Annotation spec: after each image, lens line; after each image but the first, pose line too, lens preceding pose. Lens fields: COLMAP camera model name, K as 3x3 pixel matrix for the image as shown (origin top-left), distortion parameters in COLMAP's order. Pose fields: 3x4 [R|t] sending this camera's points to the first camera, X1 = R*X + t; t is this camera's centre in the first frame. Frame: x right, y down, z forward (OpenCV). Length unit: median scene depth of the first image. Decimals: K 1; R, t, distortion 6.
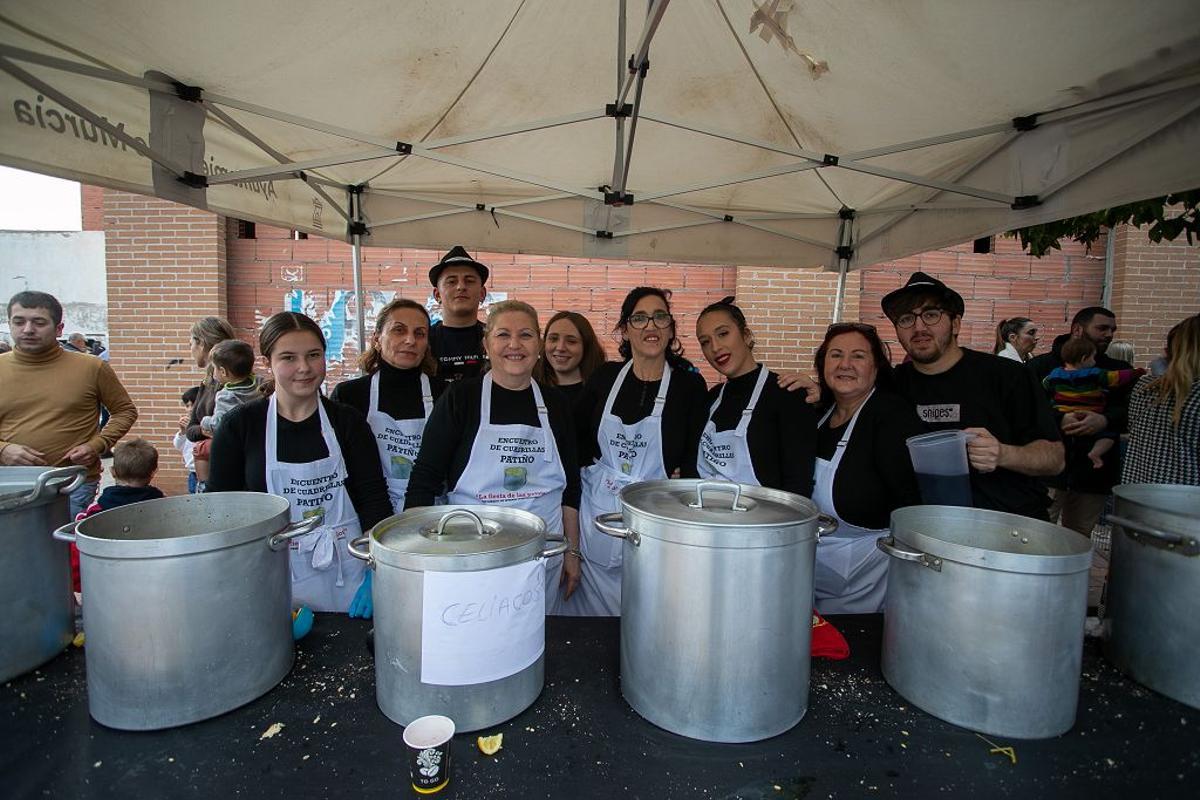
lens RADIAL K [[574.5, 0, 599.1], [0, 574.5, 395.7], [0, 0, 1]] dist [-0.066329, 0.023850]
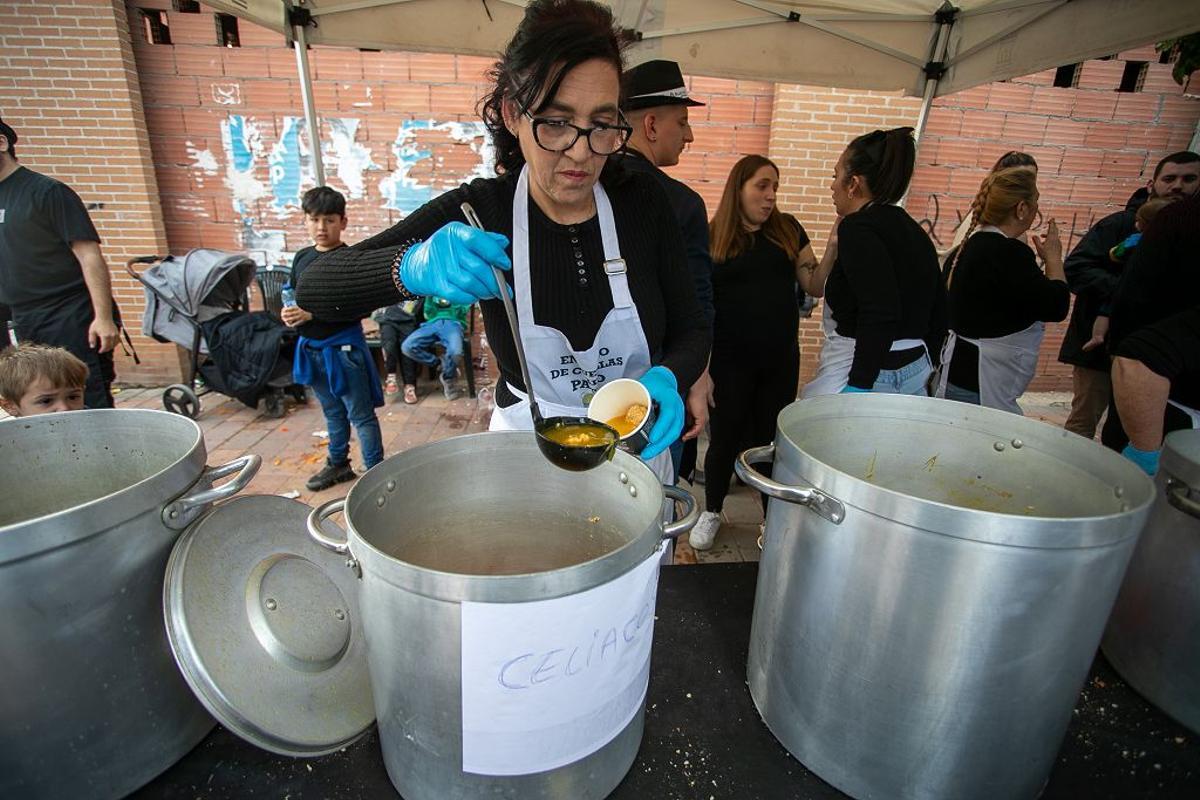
lens RADIAL K [[574.5, 0, 599.1], [0, 574.5, 395.7], [0, 0, 1]] dist [-0.066329, 0.023850]
pose [[0.999285, 0.004349, 0.037551, -0.042489], [-0.013382, 0.969727, 0.243826, 0.002110], [-0.035354, -0.244154, 0.969092, 0.114124]]
